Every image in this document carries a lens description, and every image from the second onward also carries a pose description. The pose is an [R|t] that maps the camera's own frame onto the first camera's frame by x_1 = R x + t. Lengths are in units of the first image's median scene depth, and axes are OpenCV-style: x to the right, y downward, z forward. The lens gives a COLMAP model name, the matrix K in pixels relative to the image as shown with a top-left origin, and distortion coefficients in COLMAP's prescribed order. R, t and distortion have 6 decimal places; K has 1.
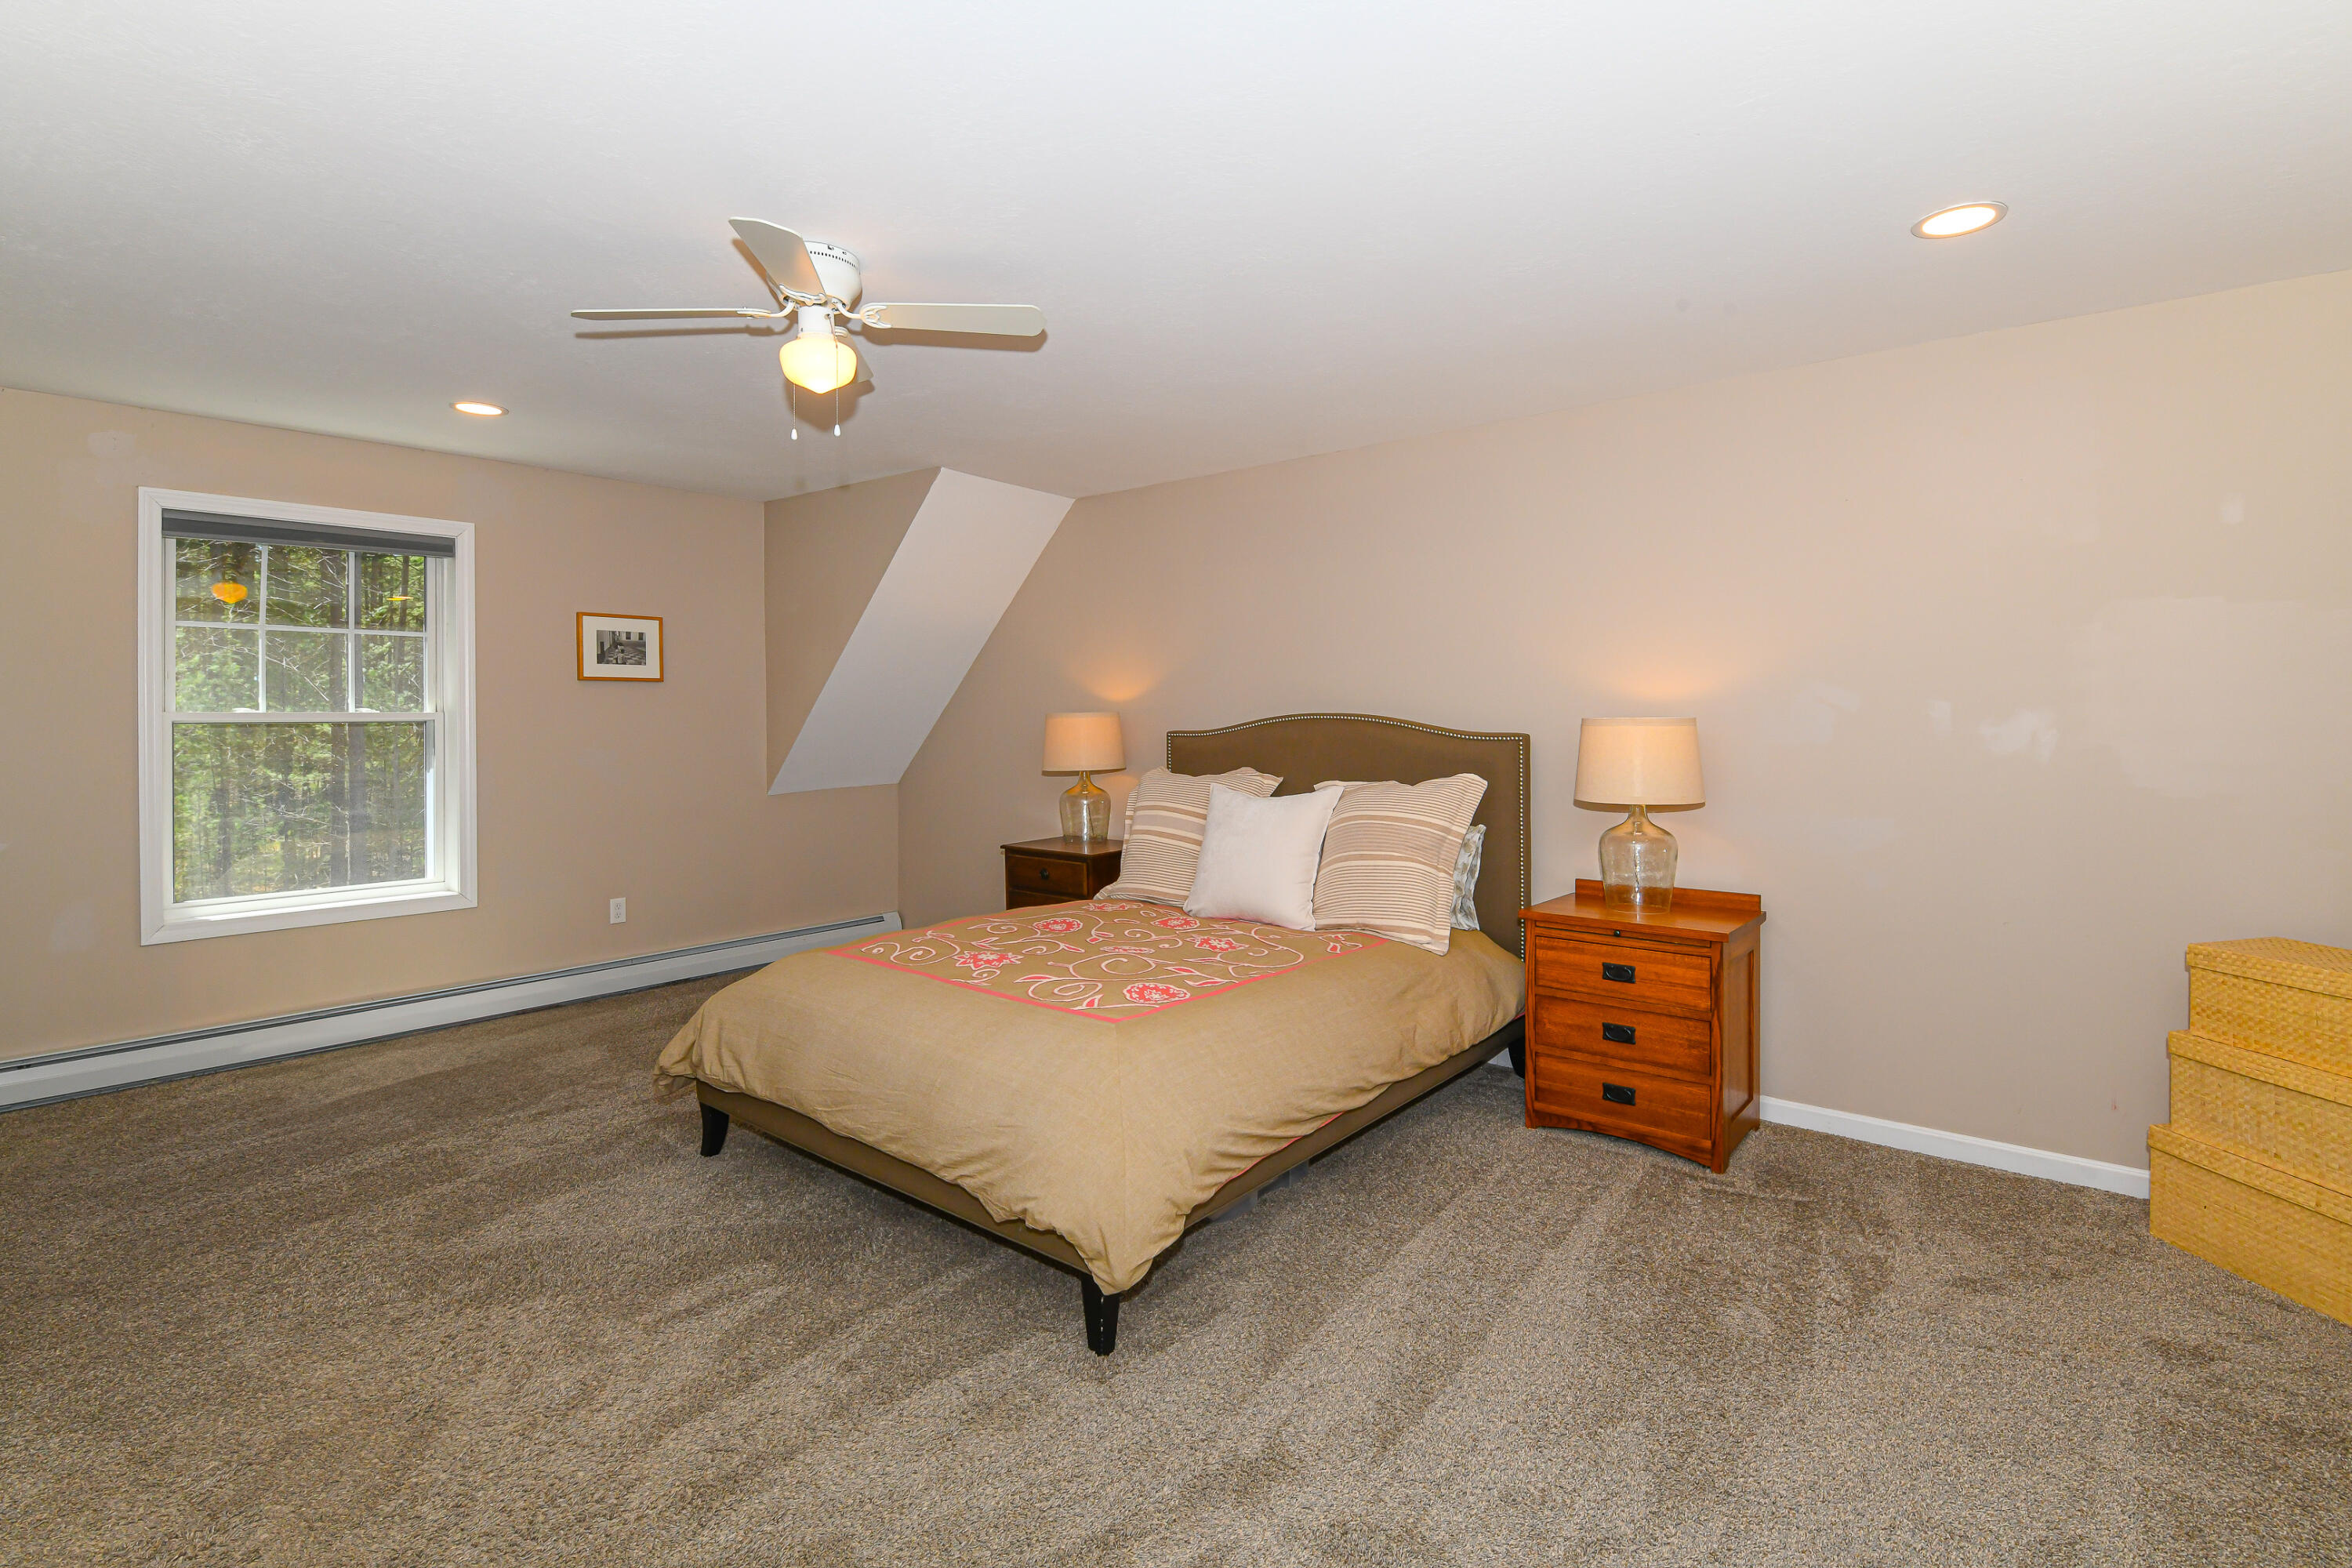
lens RADIAL K [[1101.9, 0, 1176.2], [0, 1101.9, 721.8], [0, 0, 1]] dist [-0.017786, -0.000665]
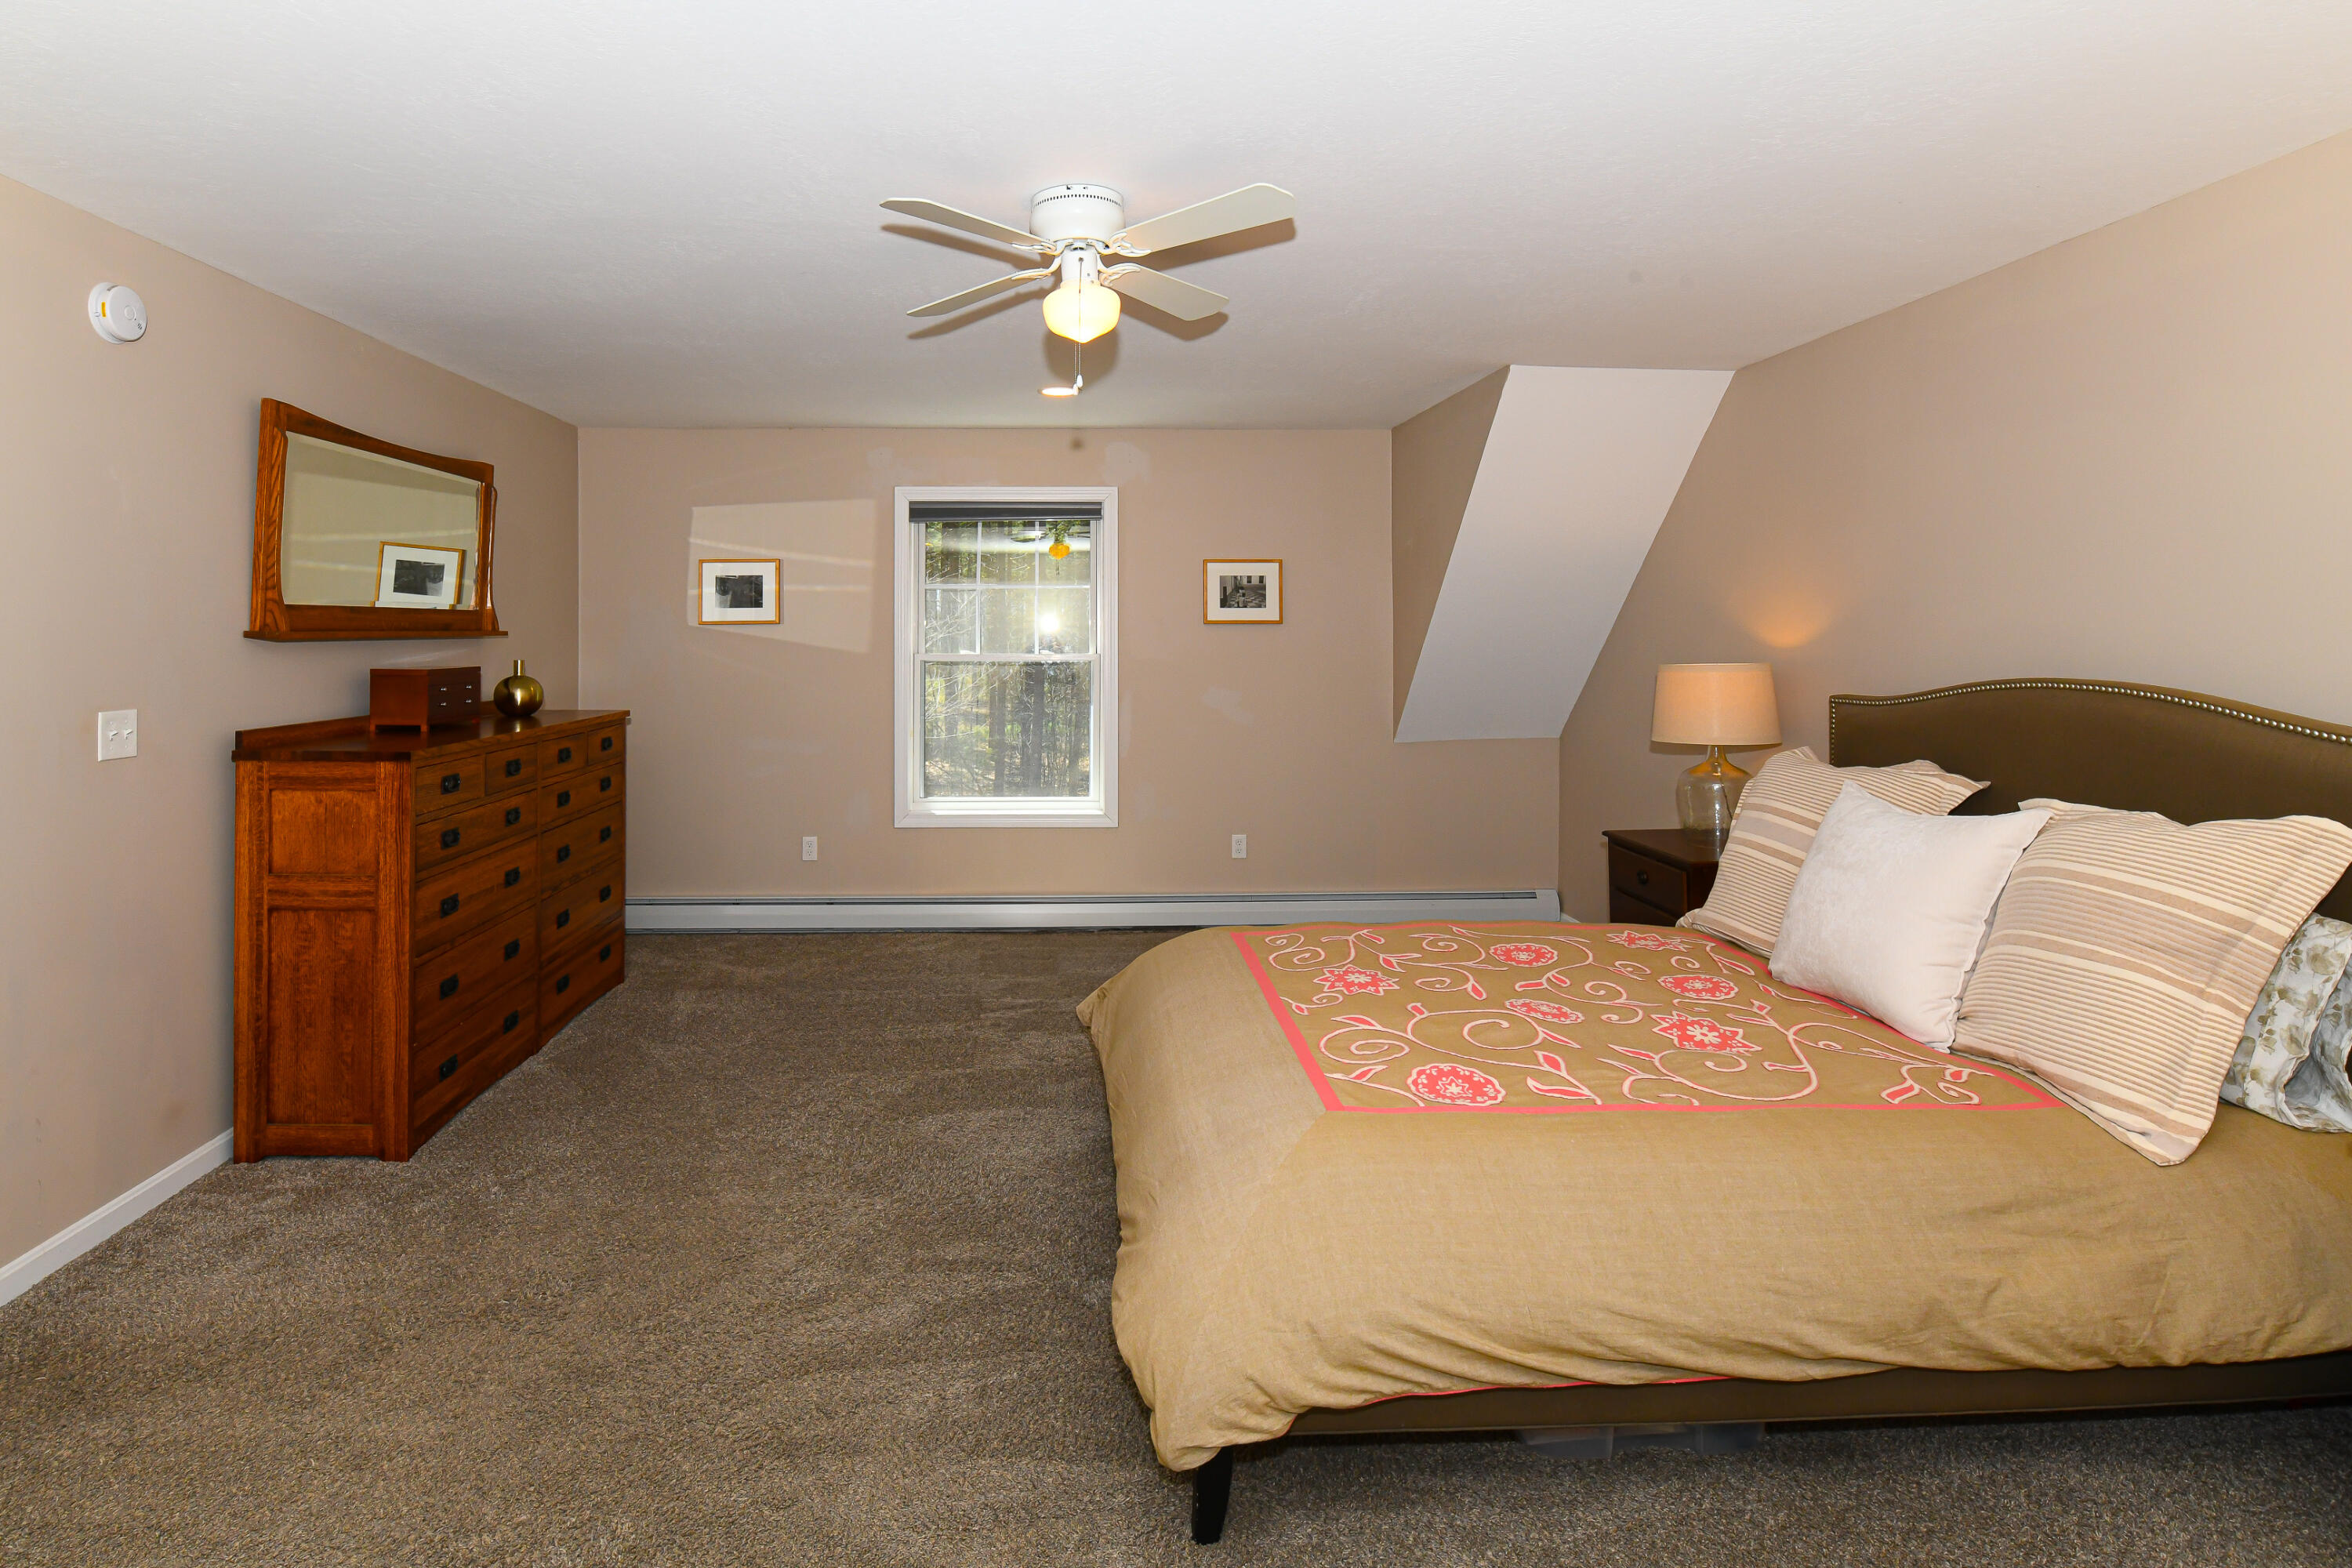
lens RADIAL K [[1162.8, 0, 1171.8], [0, 1162.8, 623.9], [0, 0, 1]] dist [-0.014201, -0.001726]
pose [[0.662062, -0.000335, -0.749449, 0.301899], [-0.005584, 0.999970, -0.005380, -0.034758], [0.749429, 0.007747, 0.662040, 0.255197]]
